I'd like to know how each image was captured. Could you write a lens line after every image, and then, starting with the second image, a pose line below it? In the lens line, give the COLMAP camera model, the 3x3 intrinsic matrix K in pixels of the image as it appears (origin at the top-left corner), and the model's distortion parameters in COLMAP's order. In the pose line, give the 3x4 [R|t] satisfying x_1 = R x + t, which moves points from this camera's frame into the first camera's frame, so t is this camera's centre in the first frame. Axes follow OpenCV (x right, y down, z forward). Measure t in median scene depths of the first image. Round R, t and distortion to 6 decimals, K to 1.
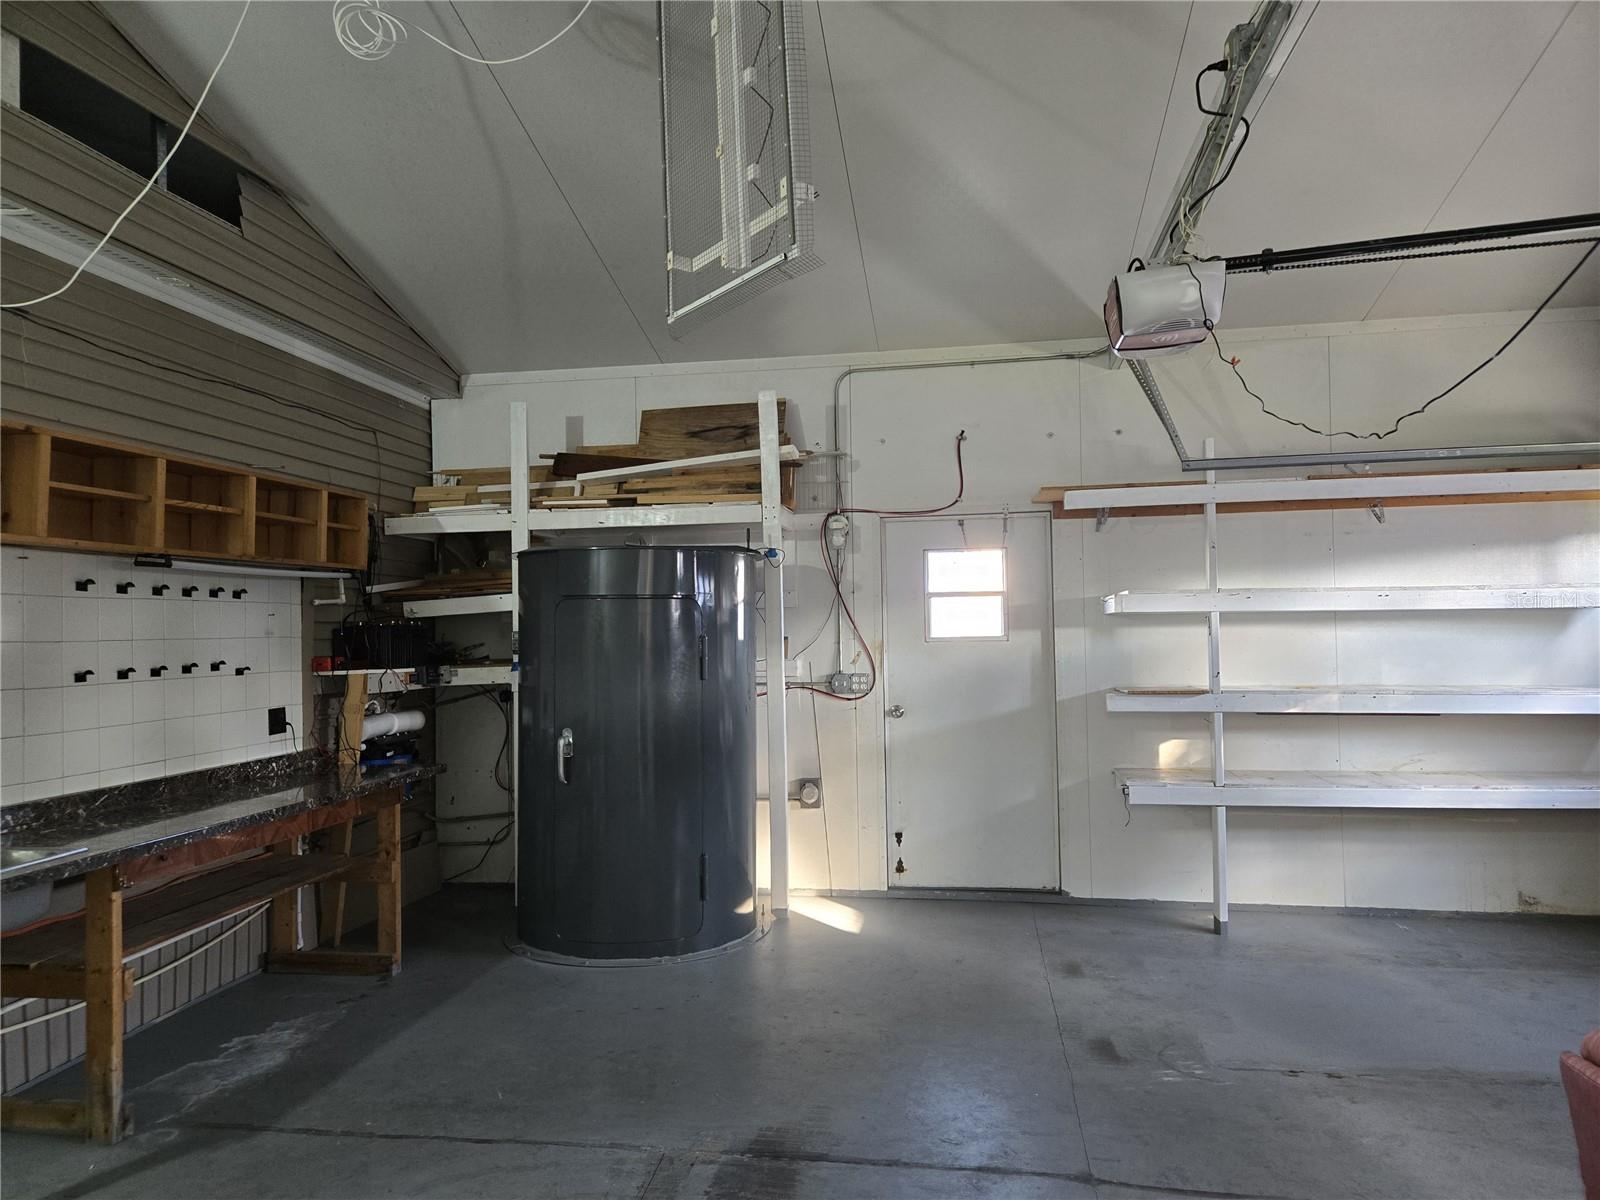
lens RADIAL K [[1078.5, 0, 799.0], [0, 1078.5, 612.5], [0, 0, 1]] dist [0.070016, -0.057731]
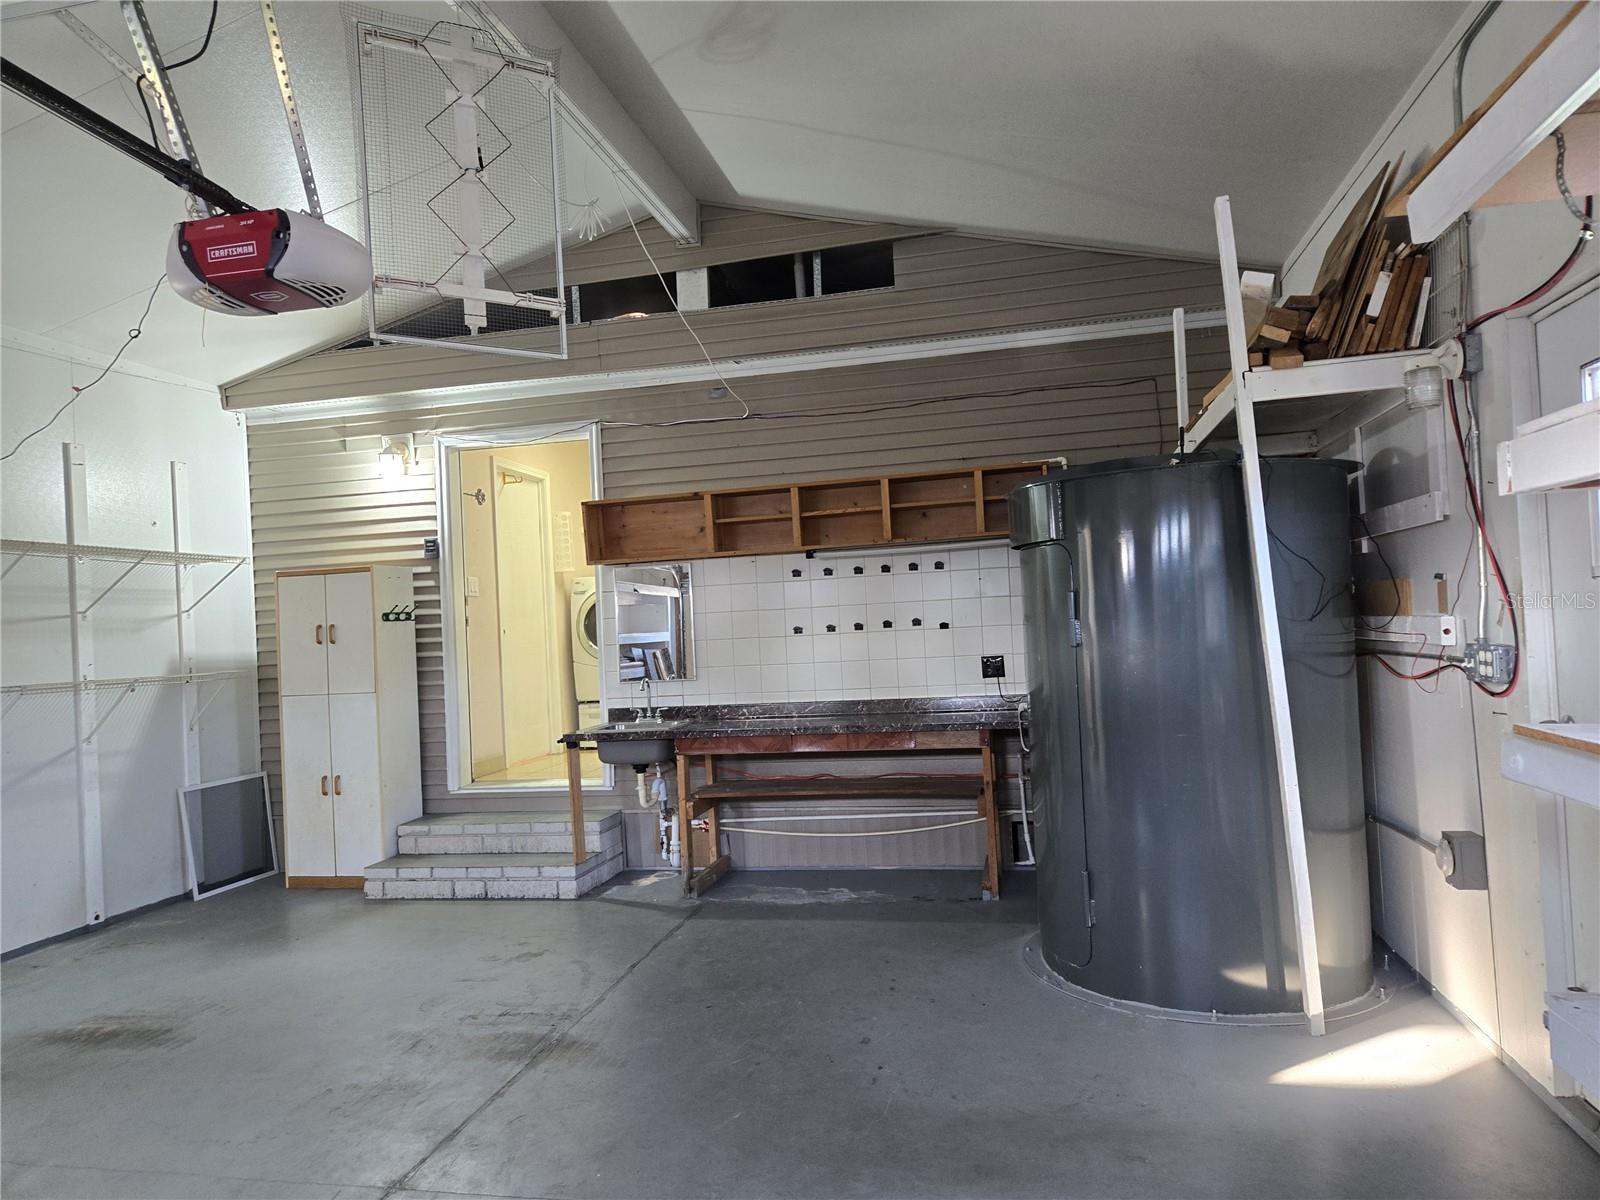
lens RADIAL K [[1078.5, 0, 799.0], [0, 1078.5, 612.5], [0, 0, 1]] dist [0.070016, -0.057731]
pose [[-0.059940, 0.010323, -0.998149, 0.979969], [0.065339, 0.997843, 0.006397, 0.023951], [0.996061, -0.064835, -0.060485, 1.175083]]
